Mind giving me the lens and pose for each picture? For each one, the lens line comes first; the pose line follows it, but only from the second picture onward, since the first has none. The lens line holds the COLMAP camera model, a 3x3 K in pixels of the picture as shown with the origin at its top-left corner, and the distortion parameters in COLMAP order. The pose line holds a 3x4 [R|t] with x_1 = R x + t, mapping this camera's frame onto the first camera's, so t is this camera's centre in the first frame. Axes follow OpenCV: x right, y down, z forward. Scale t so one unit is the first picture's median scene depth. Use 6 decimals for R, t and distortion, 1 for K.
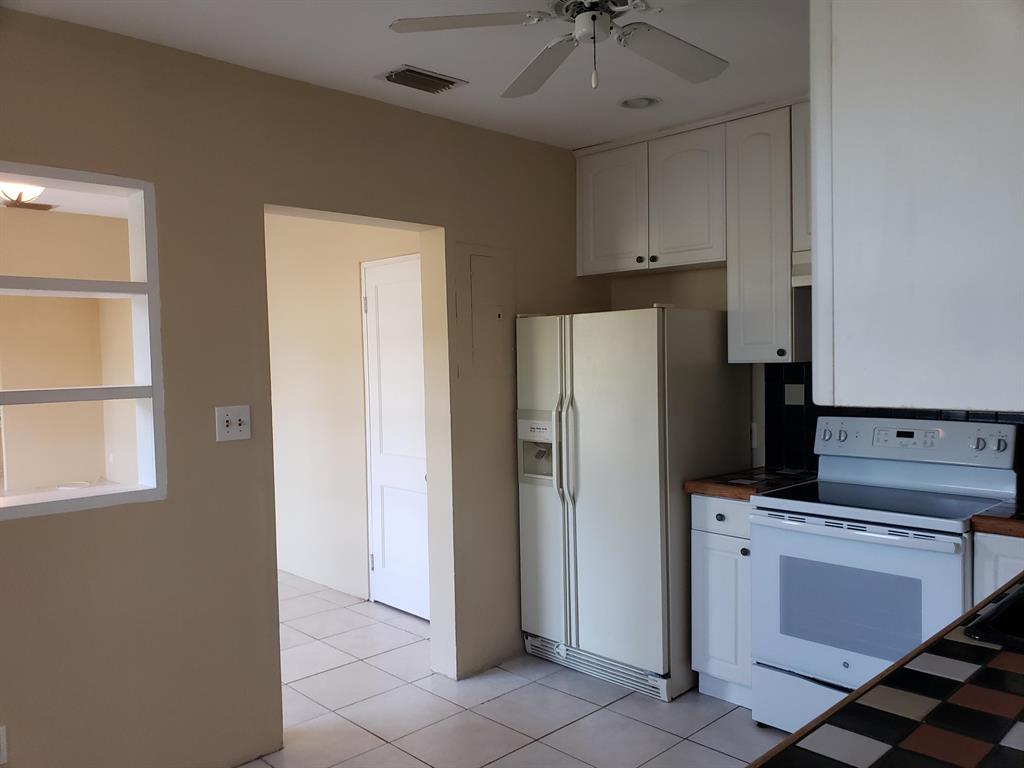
lens RADIAL K [[802.3, 0, 509.9], [0, 802.3, 385.4], [0, 0, 1]] dist [0.024866, -0.026760]
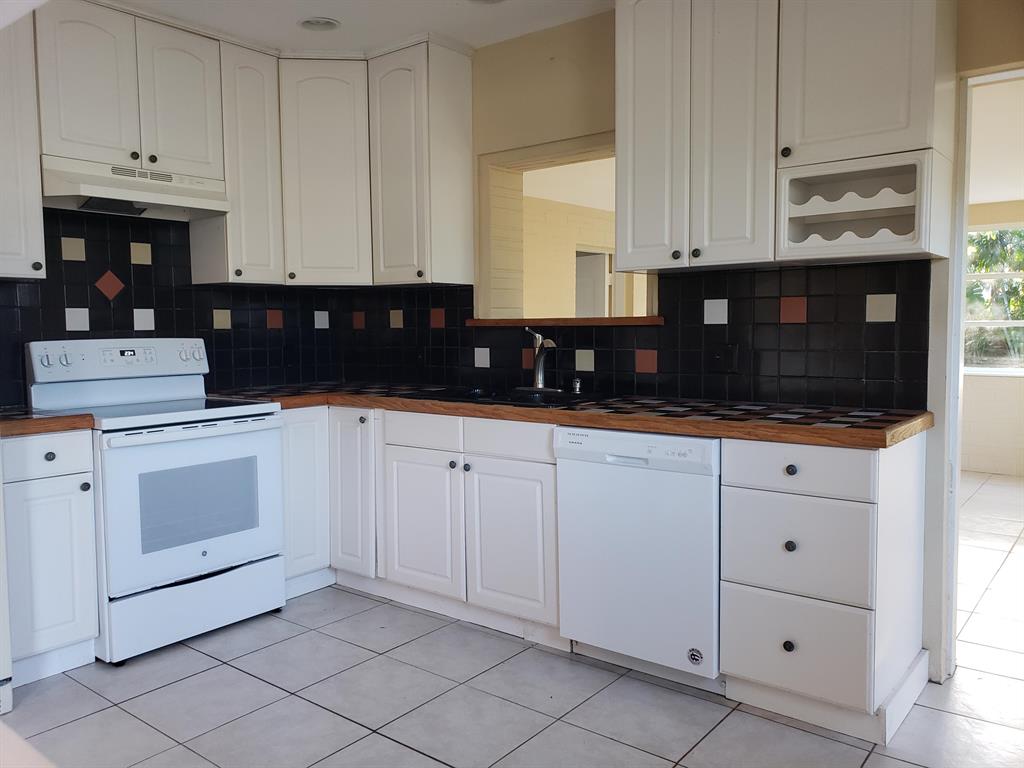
lens RADIAL K [[802.3, 0, 492.7], [0, 802.3, 387.0], [0, 0, 1]] dist [0.024866, -0.026760]
pose [[-0.136233, -0.054048, 0.989201, -0.742537], [0.047193, 0.997023, 0.060975, 0.073720], [-0.989552, 0.054990, -0.133276, 0.769076]]
